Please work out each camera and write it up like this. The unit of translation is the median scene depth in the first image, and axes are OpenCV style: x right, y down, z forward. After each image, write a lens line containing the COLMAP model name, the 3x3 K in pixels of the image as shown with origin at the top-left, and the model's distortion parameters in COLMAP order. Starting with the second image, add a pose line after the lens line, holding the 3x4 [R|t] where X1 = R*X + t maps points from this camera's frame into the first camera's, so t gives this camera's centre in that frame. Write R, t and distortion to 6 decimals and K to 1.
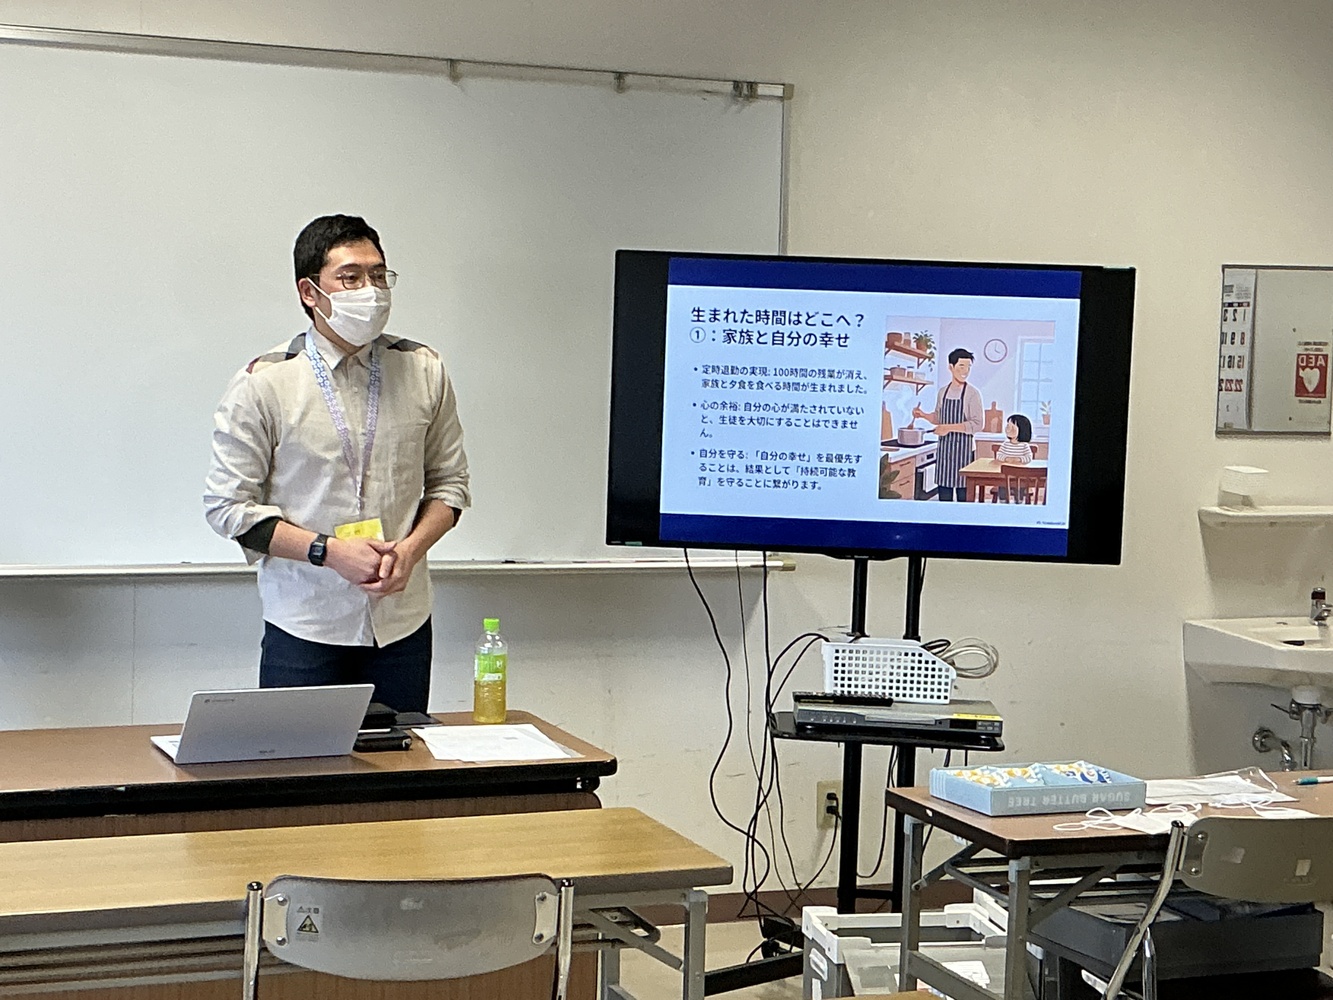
lens RADIAL K [[2394.4, 0, 666.5], [0, 2394.4, 500.0], [0, 0, 1]] dist [0.137523, -0.004779]
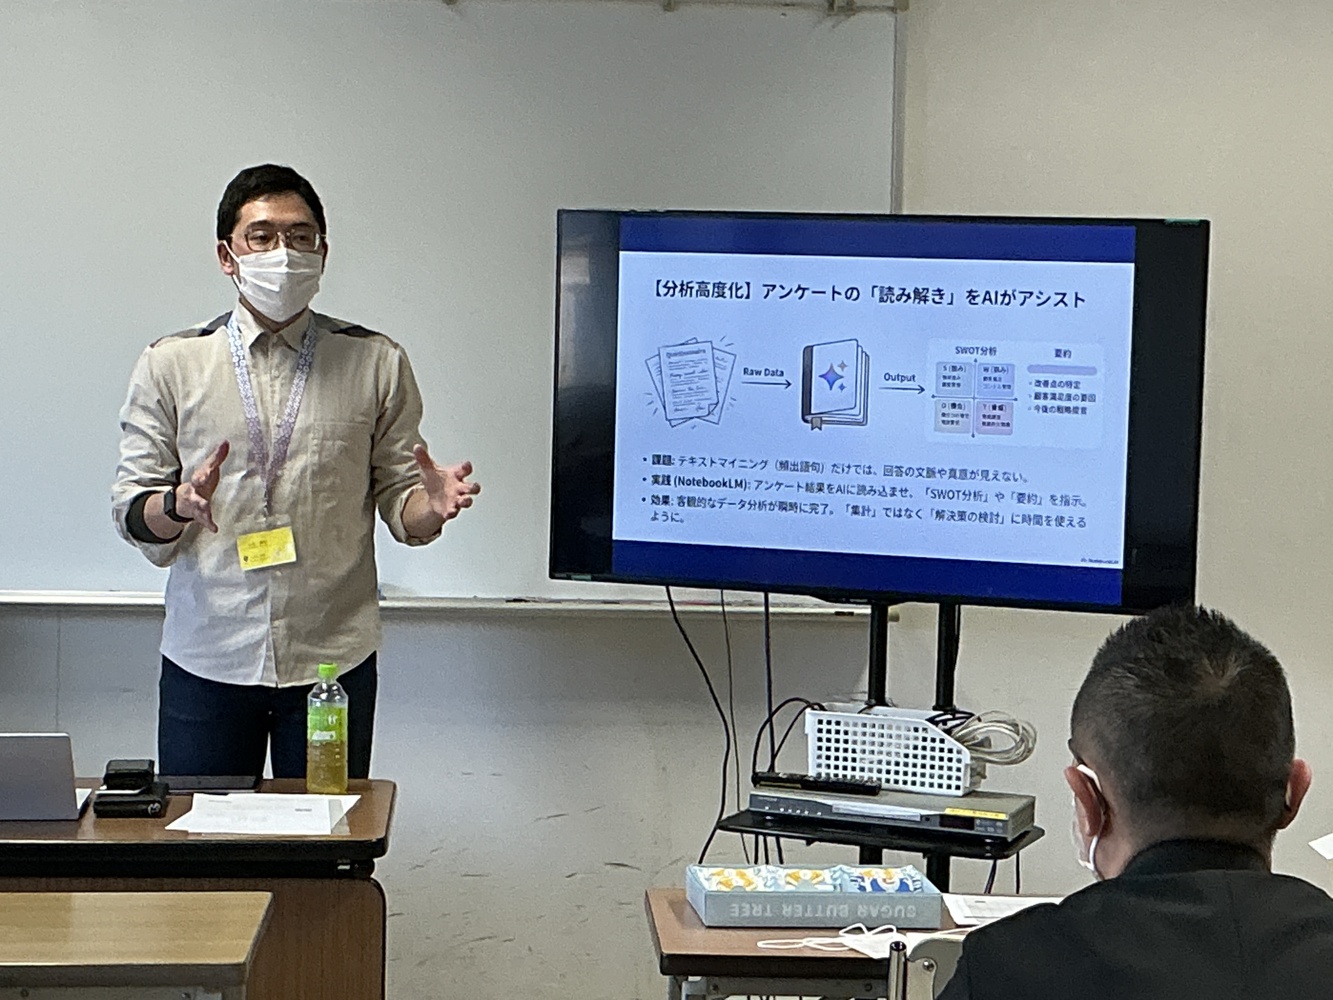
lens RADIAL K [[3110.9, 0, 729.9], [0, 3110.9, 501.8], [0, 0, 1]] dist [0.079929, -0.111309]
pose [[0.957202, 0.014121, -0.289076, 0.331280], [-0.018929, 0.999725, -0.013844, 0.006794], [0.288801, 0.018723, 0.957206, 0.032927]]
